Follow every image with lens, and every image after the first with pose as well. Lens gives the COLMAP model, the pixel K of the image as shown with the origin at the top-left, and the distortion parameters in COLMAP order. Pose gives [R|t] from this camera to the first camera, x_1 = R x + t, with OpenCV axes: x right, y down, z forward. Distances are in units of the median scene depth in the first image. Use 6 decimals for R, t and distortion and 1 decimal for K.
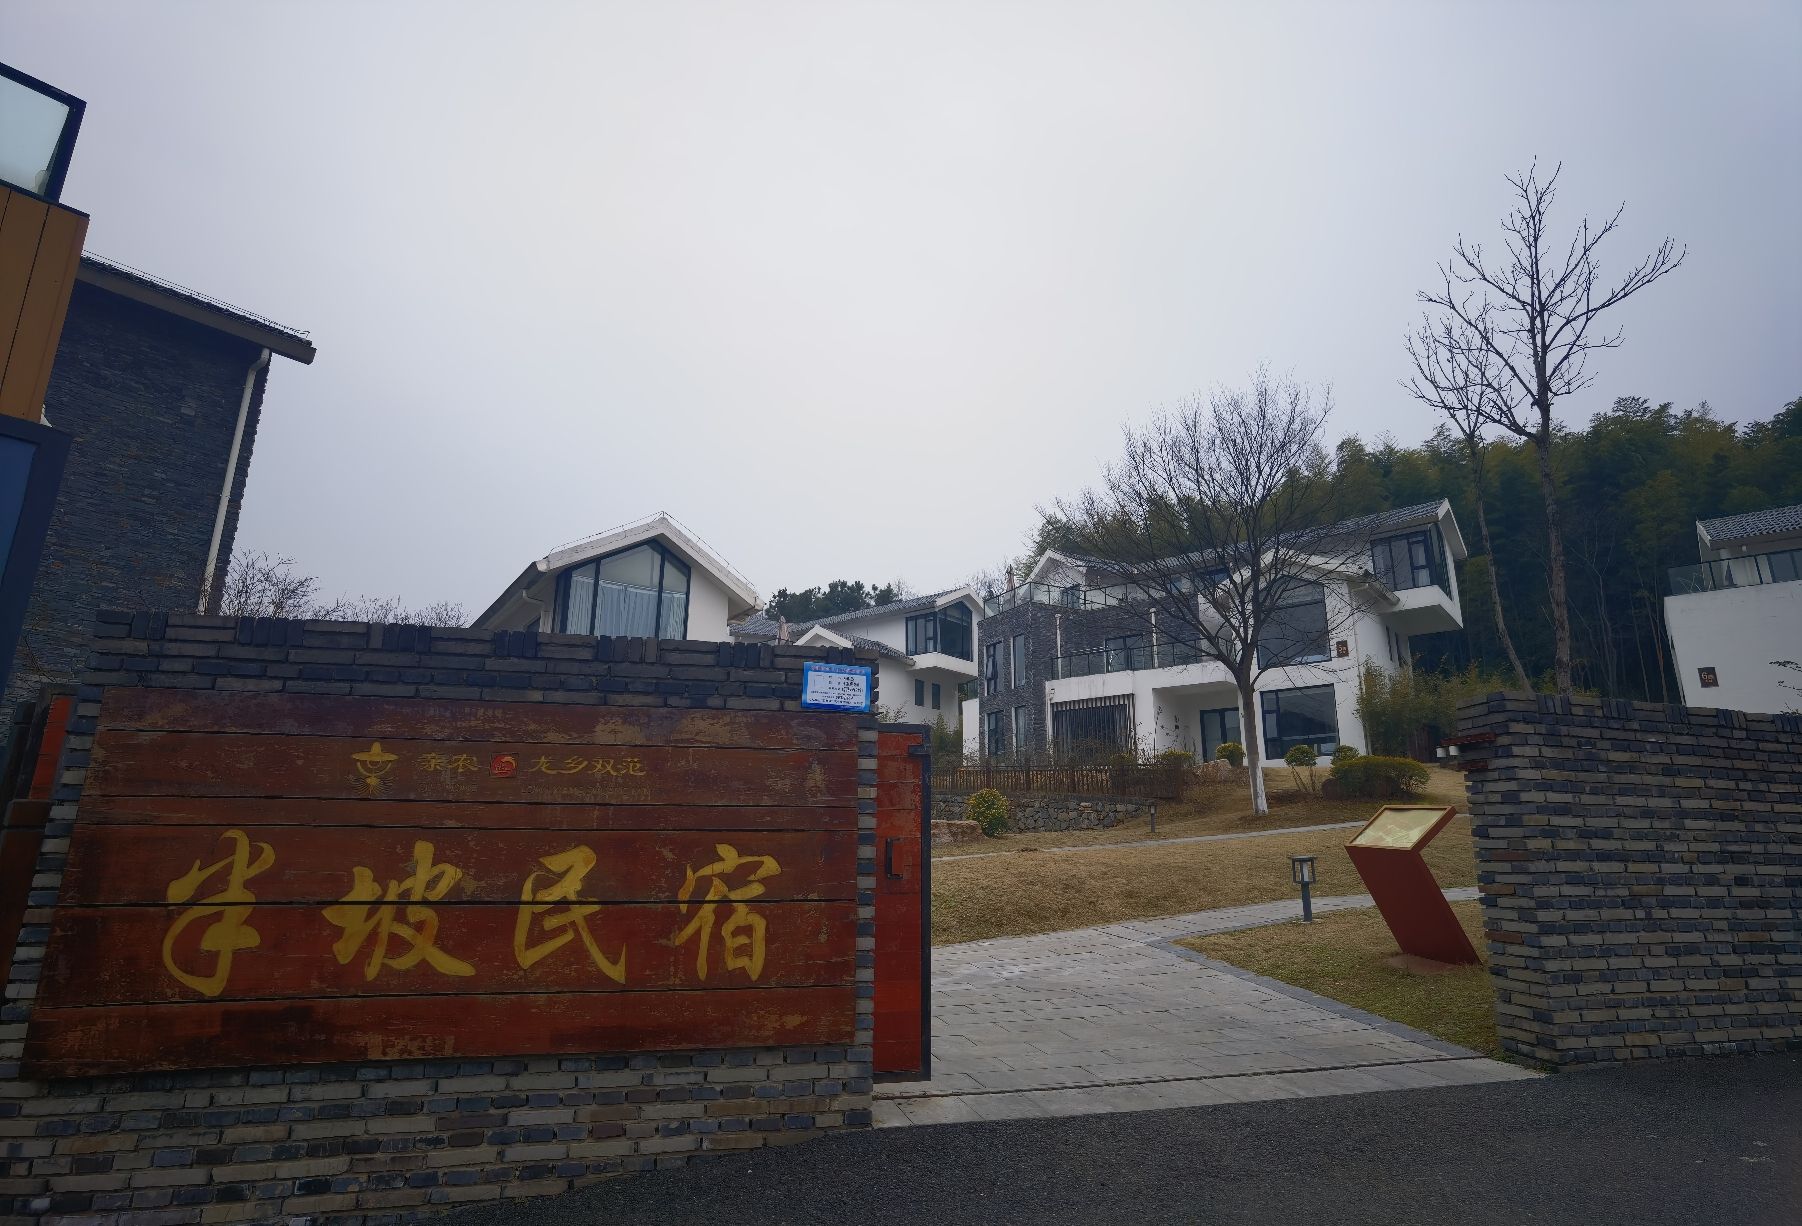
lens RADIAL K [[889.6, 0, 904.5], [0, 889.6, 604.4], [0, 0, 1]] dist [-0.000399, -0.000048]
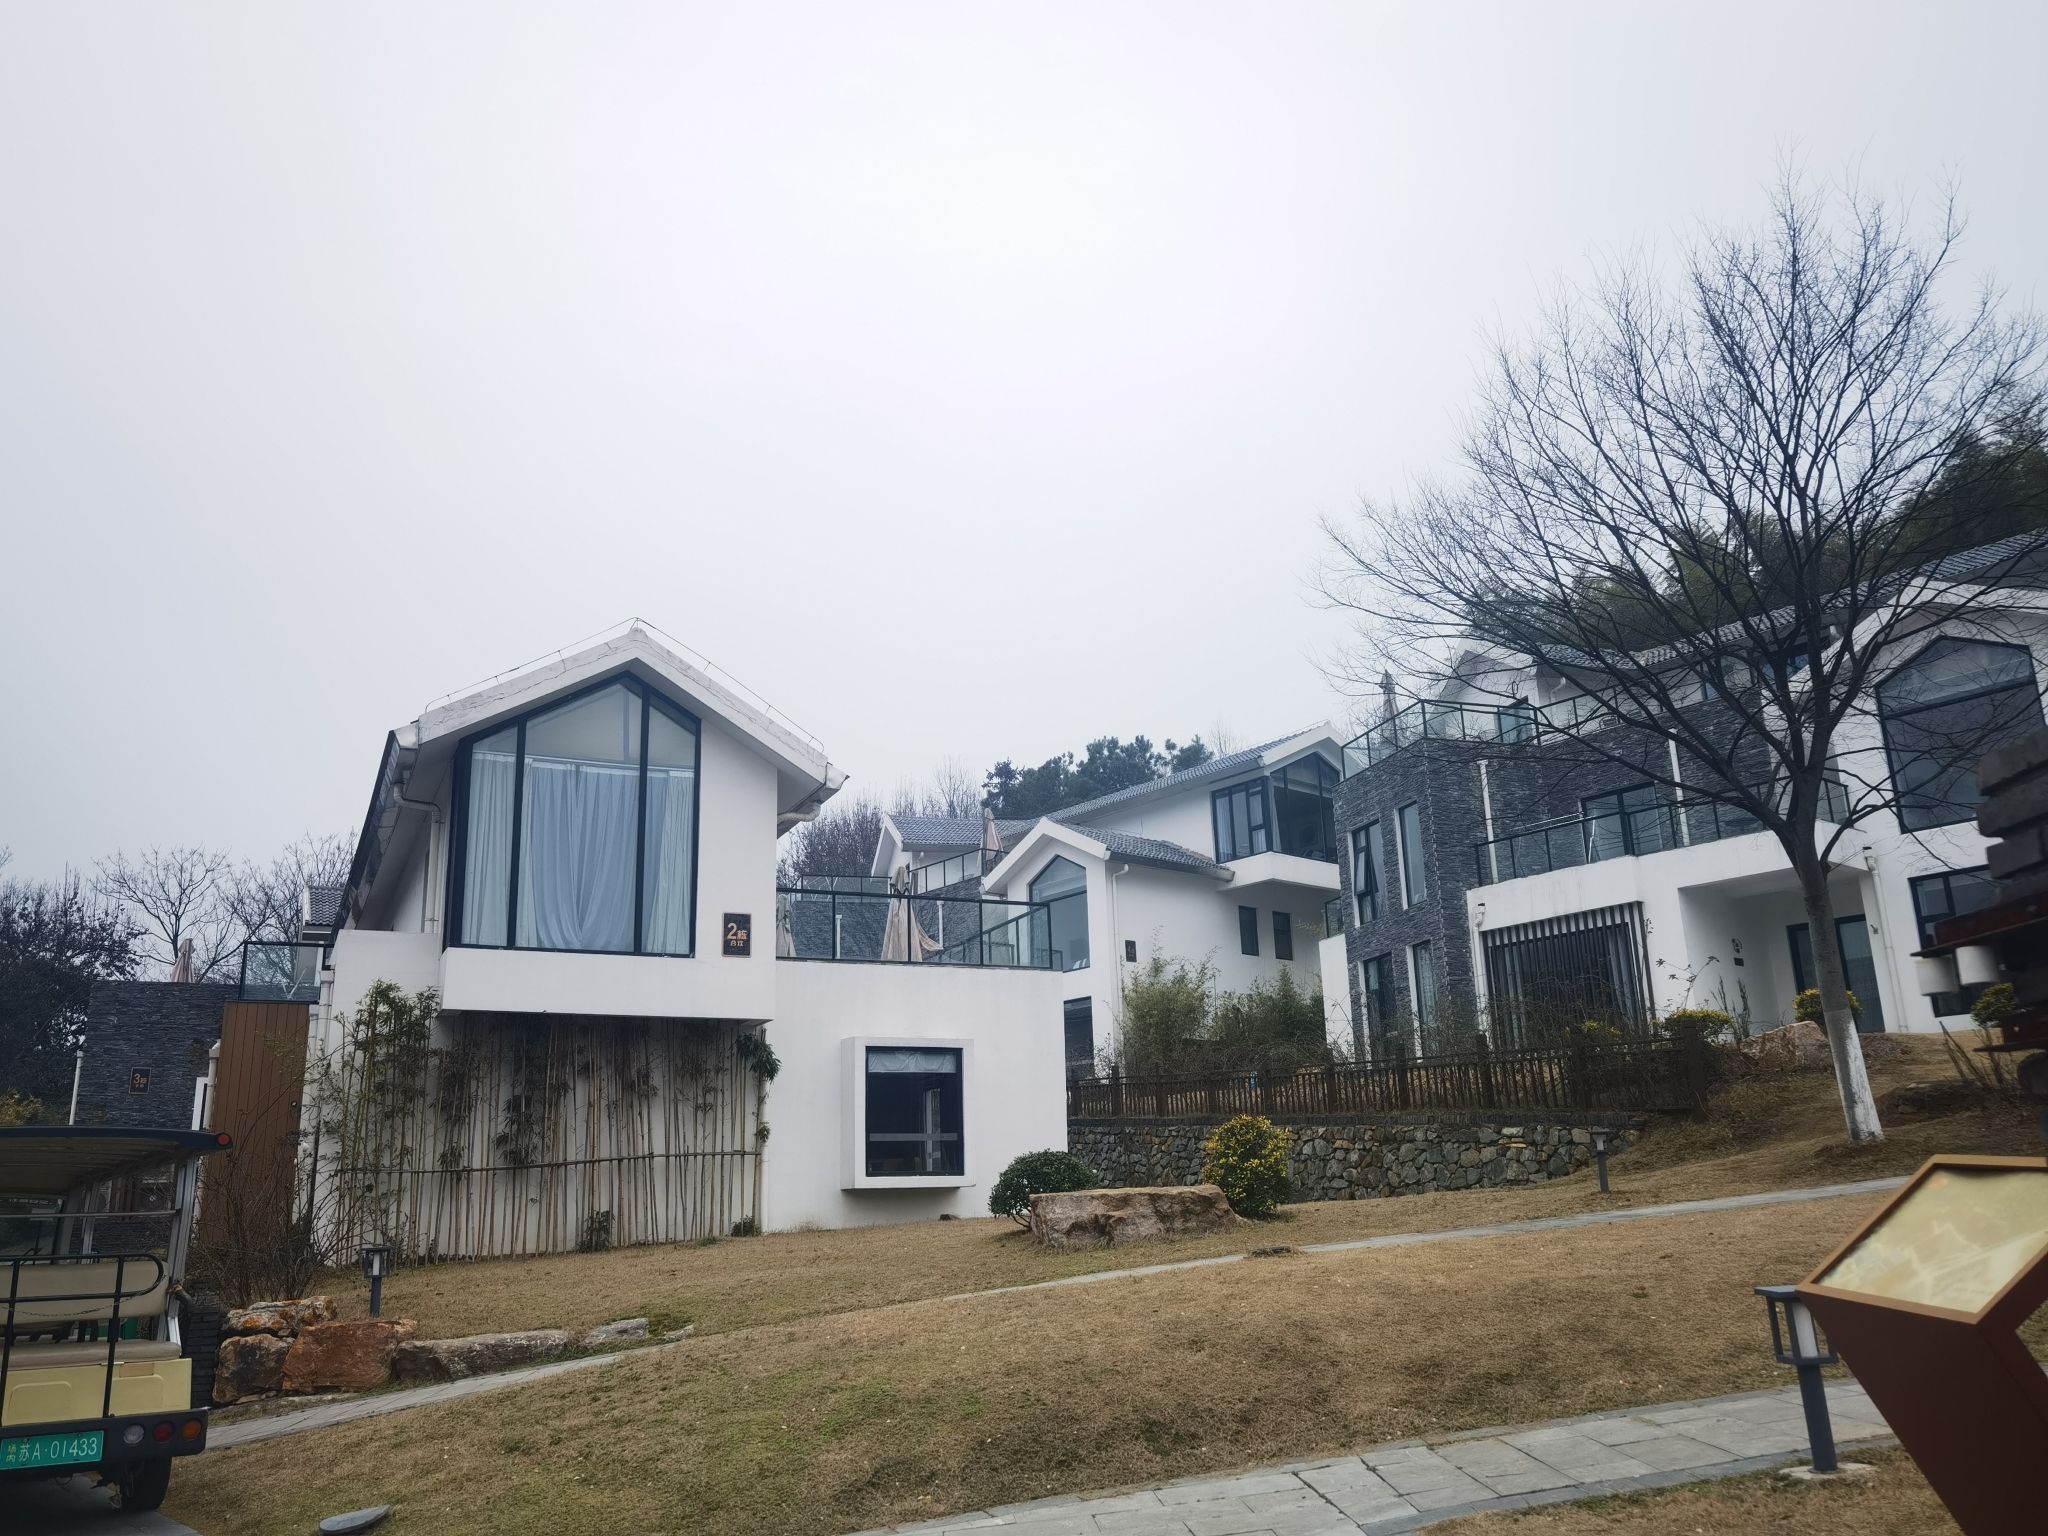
lens RADIAL K [[1555.8, 0, 1024.0], [0, 1555.8, 768.0], [0, 0, 1]] dist [-0.096497, 0.175034]
pose [[0.982272, -0.085236, -0.166962, 0.062167], [0.082724, 0.996331, -0.021953, 0.014664], [0.168221, 0.007752, 0.985719, 0.078639]]
